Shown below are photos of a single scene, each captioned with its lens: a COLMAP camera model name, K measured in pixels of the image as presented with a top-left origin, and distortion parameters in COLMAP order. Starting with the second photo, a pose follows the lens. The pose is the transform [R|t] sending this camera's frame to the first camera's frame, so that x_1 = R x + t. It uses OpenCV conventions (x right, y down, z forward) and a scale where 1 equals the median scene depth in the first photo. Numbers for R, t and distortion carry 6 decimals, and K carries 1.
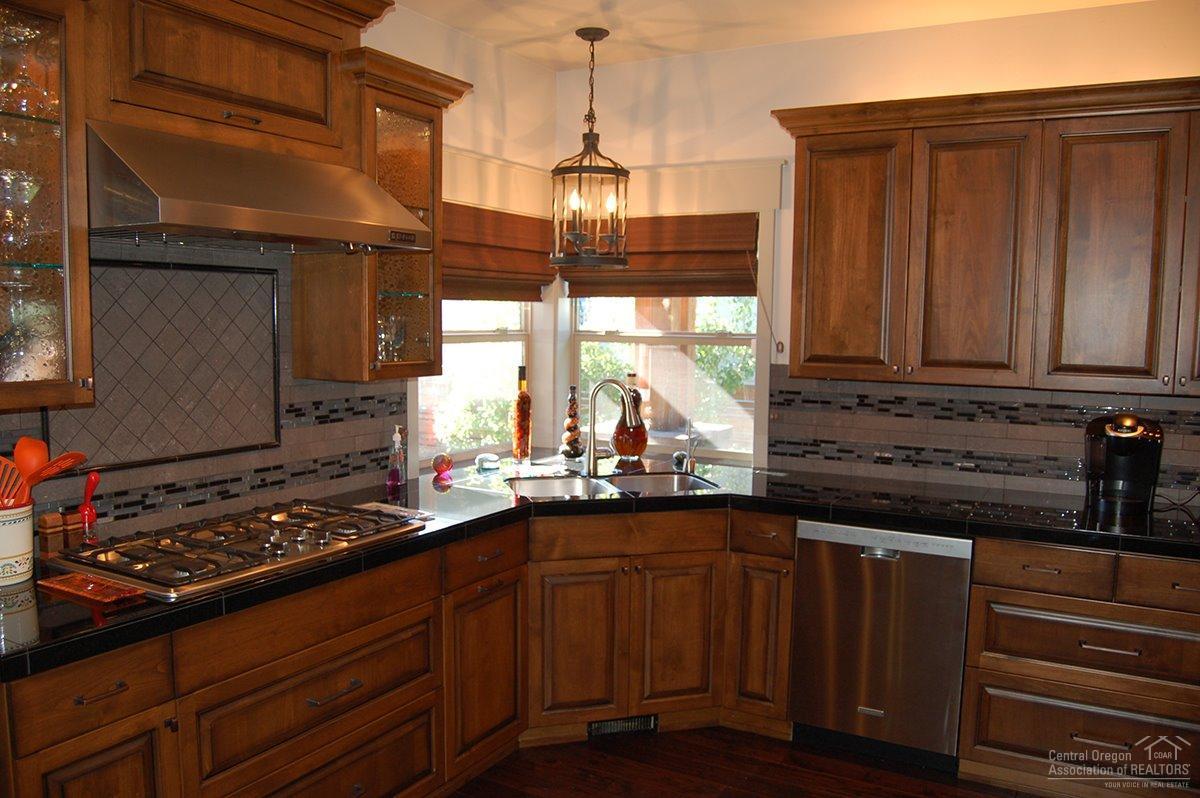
lens RADIAL K [[936.2, 0, 600.0], [0, 936.2, 399.0], [0, 0, 1]] dist [-0.087355, 0.009351]
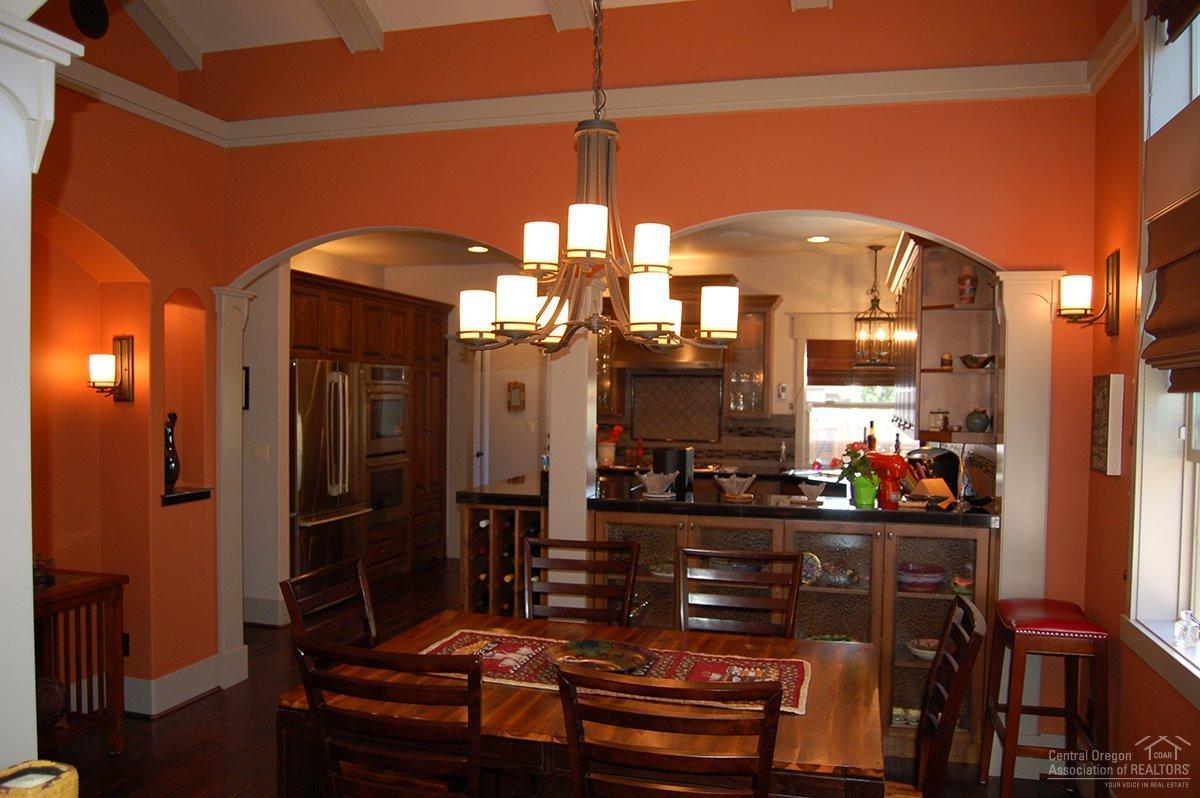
lens RADIAL K [[936.2, 0, 600.0], [0, 936.2, 399.0], [0, 0, 1]] dist [-0.087355, 0.009351]
pose [[0.263101, 0.002397, -0.964765, 2.094442], [-0.098809, 0.994805, -0.024474, 0.026724], [0.959695, 0.101766, 0.261971, -0.028087]]
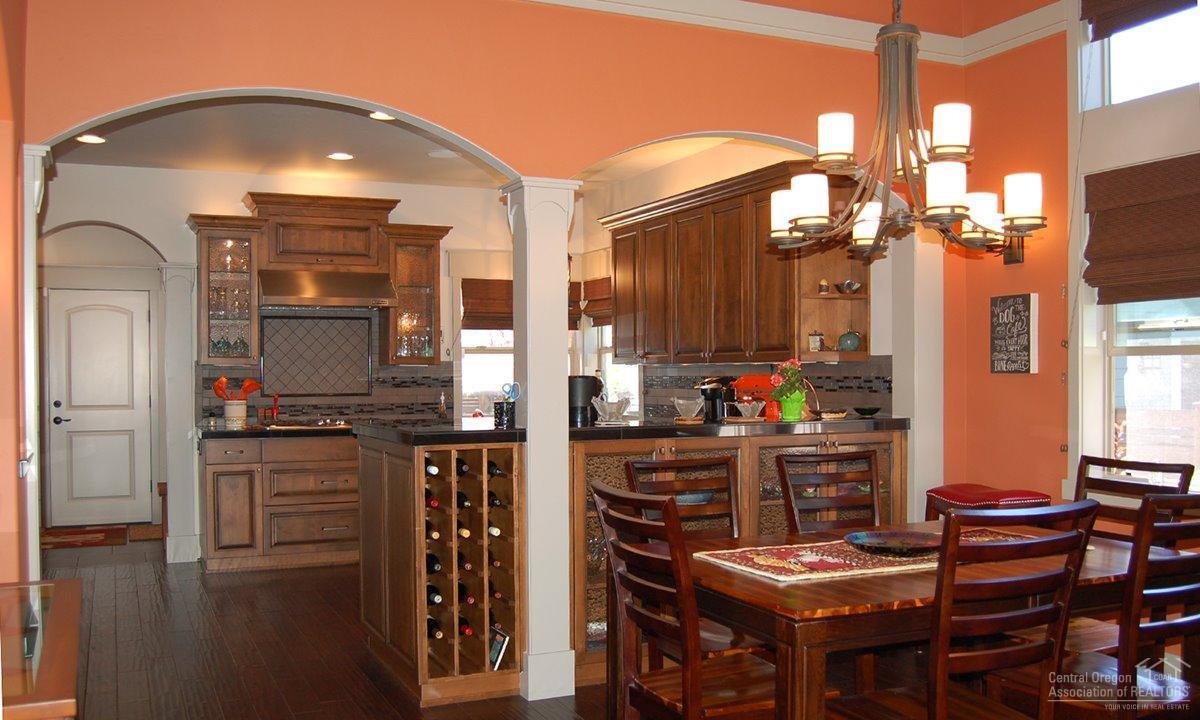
lens RADIAL K [[1122.0, 0, 600.0], [0, 1122.0, 360.0], [0, 0, 1]] dist [0.001800, 0.002137]
pose [[0.806738, -0.018122, -0.590632, 1.707308], [-0.039605, 0.995624, -0.084646, 0.173220], [0.589581, 0.091679, 0.802489, -0.865531]]
